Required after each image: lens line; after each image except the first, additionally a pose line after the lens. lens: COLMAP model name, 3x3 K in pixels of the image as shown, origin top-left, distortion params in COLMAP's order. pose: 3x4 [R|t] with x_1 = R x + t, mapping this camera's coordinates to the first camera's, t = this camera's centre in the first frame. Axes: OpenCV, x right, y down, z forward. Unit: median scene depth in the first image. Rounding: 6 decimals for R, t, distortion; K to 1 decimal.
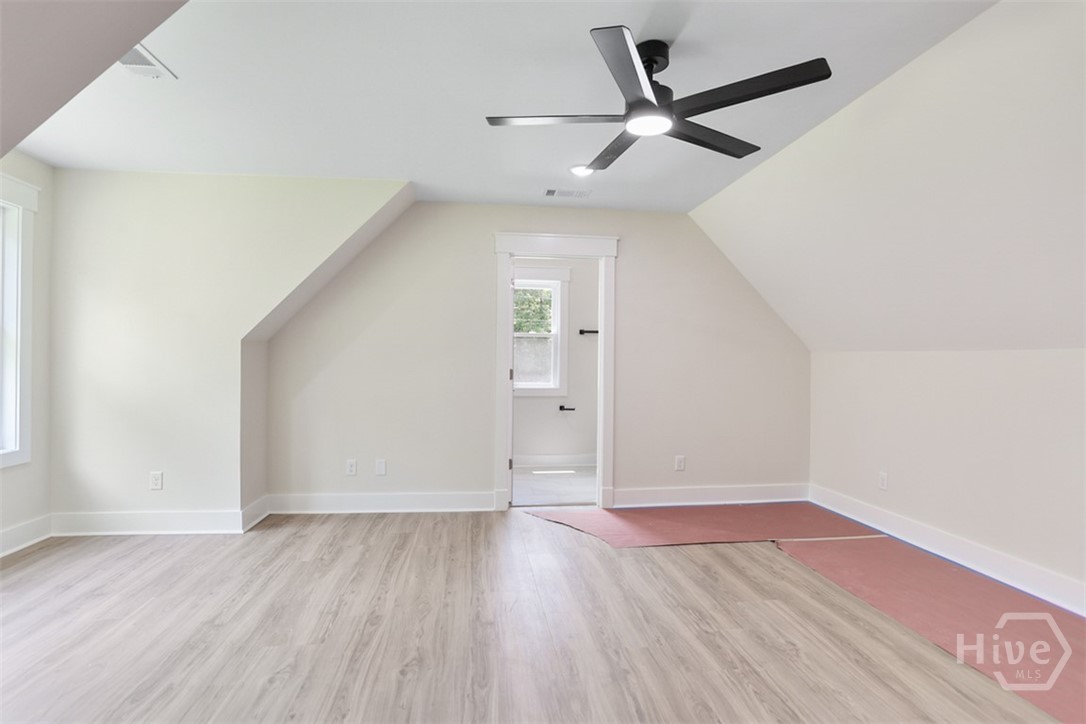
lens RADIAL K [[529.6, 0, 534.0], [0, 529.6, 362.6], [0, 0, 1]] dist [-0.050673, 0.027838]
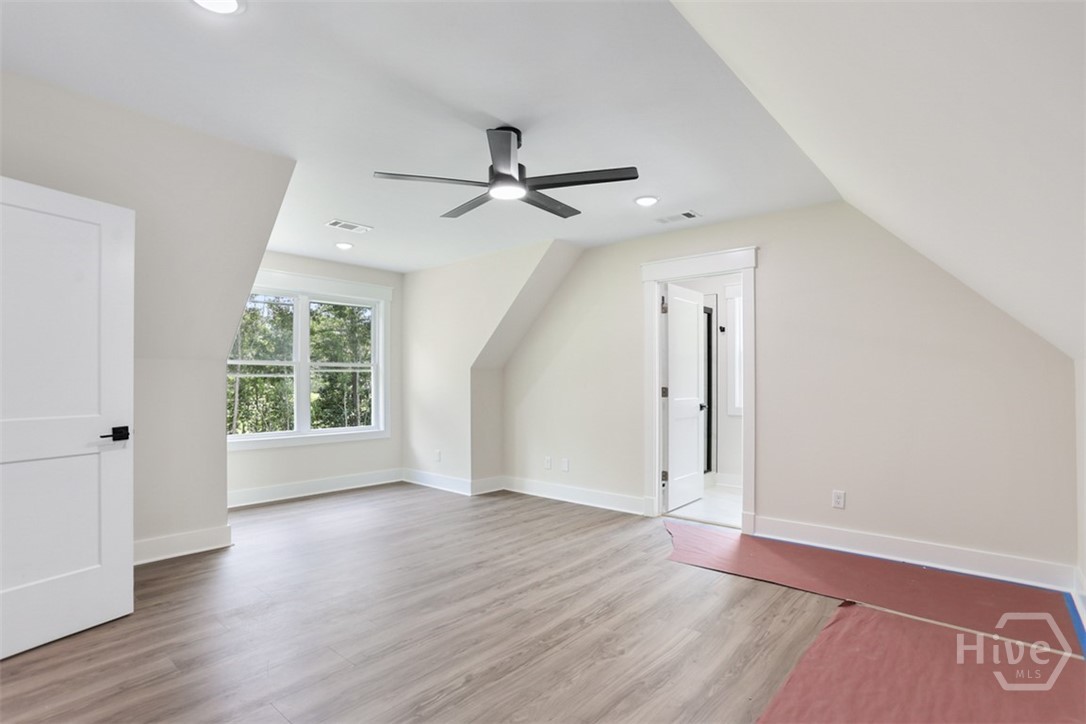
lens RADIAL K [[529.6, 0, 534.0], [0, 529.6, 362.6], [0, 0, 1]] dist [-0.050673, 0.027838]
pose [[0.667594, -0.036919, -0.743610, 0.747025], [0.009030, 0.999098, -0.041496, 0.006458], [0.744471, 0.020988, 0.667325, 0.108755]]
